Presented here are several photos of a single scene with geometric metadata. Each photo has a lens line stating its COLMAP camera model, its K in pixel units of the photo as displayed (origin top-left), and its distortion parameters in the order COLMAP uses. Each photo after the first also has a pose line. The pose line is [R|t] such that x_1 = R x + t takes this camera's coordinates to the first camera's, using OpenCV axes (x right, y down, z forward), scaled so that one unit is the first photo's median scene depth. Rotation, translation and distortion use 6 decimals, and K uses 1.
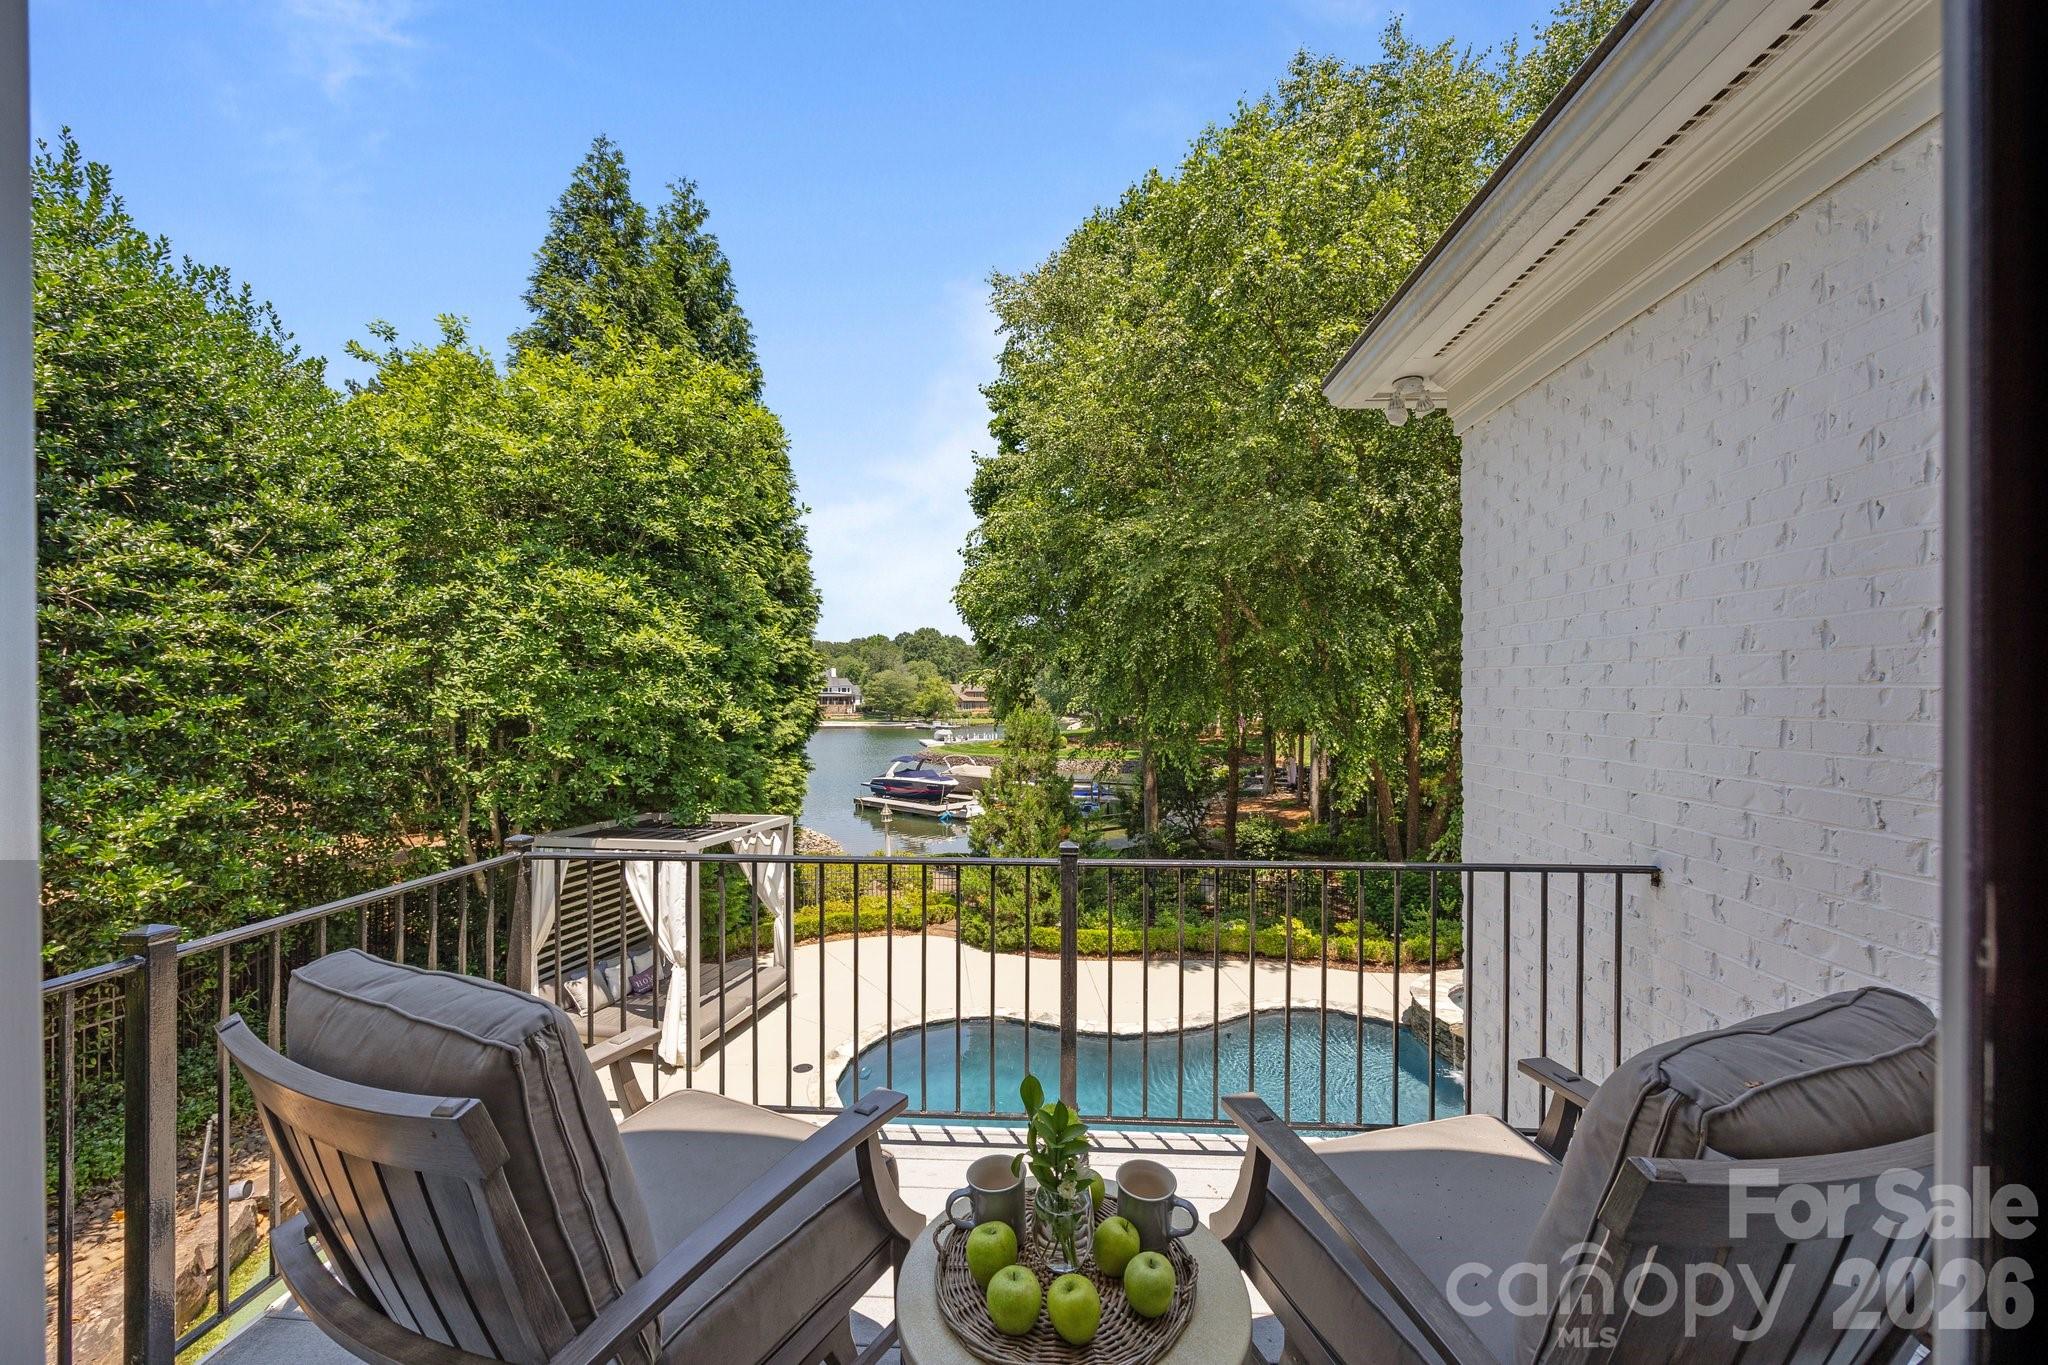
lens RADIAL K [[789.7, 0, 1025.2], [0, 789.7, 713.2], [0, 0, 1]] dist [-0.004031, 0.000006]
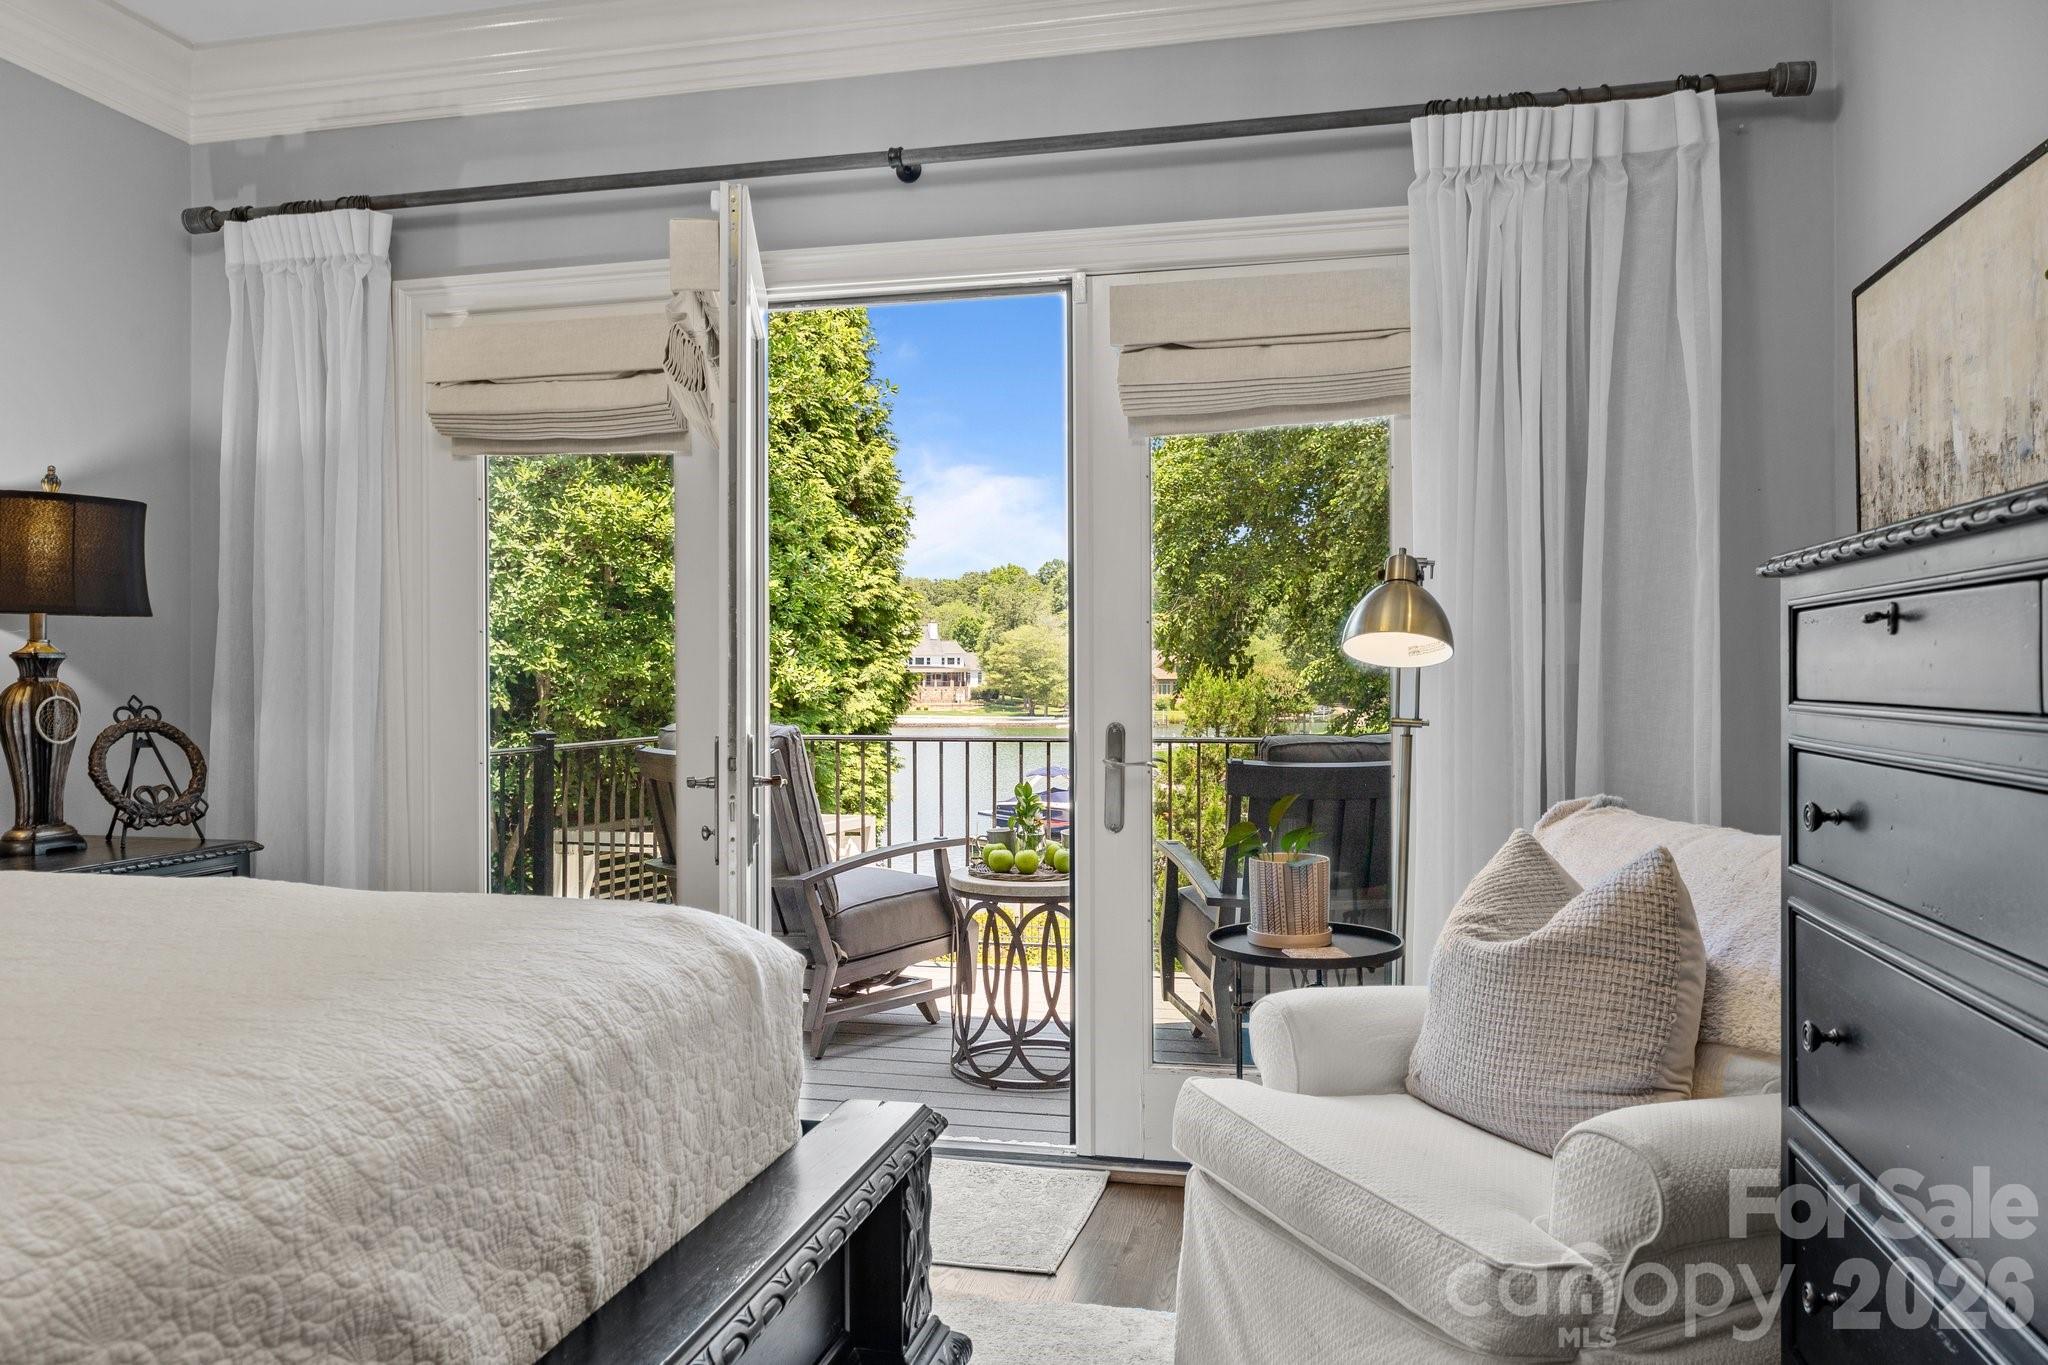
lens RADIAL K [[1422.6, 0, 1019.3], [0, 1422.6, 679.1], [0, 0, 1]] dist [0.005741, 0.001928]
pose [[0.984028, -0.006099, -0.177912, 0.063354], [0.002939, 0.999833, -0.018022, 0.027756], [0.177992, 0.017211, 0.983881, -0.240604]]
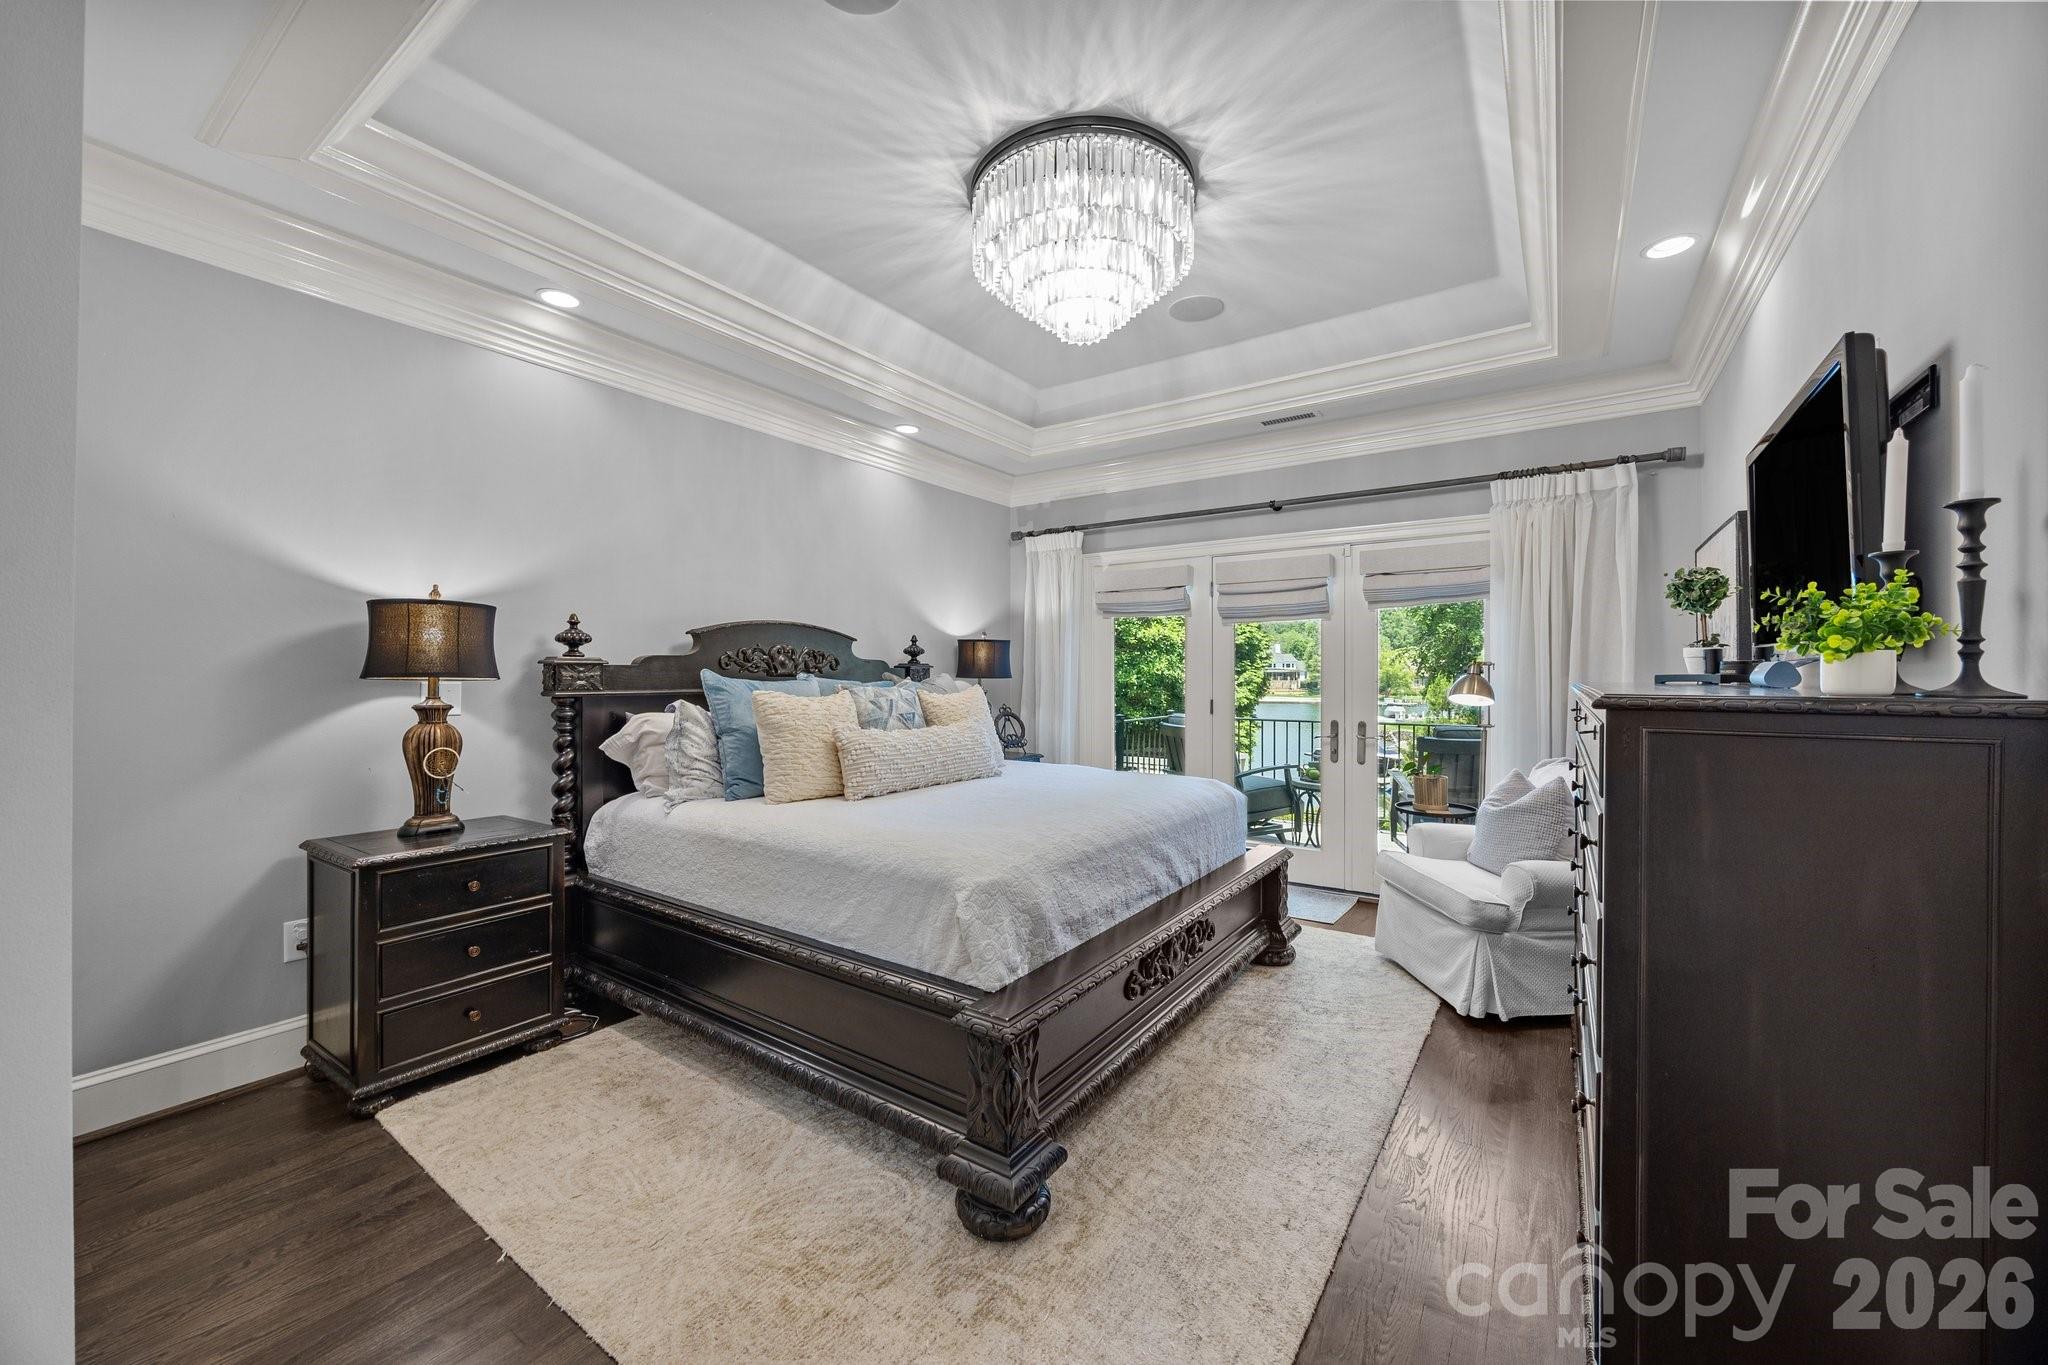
lens RADIAL K [[789.7, 0, 1019.6], [0, 789.7, 679.4], [0, 0, 1]] dist [-0.004031, 0.000006]
pose [[0.850240, -0.000090, -0.526395, 0.093625], [-0.006743, 0.999916, -0.011062, 0.016255], [0.526352, 0.012955, 0.850168, -0.384287]]
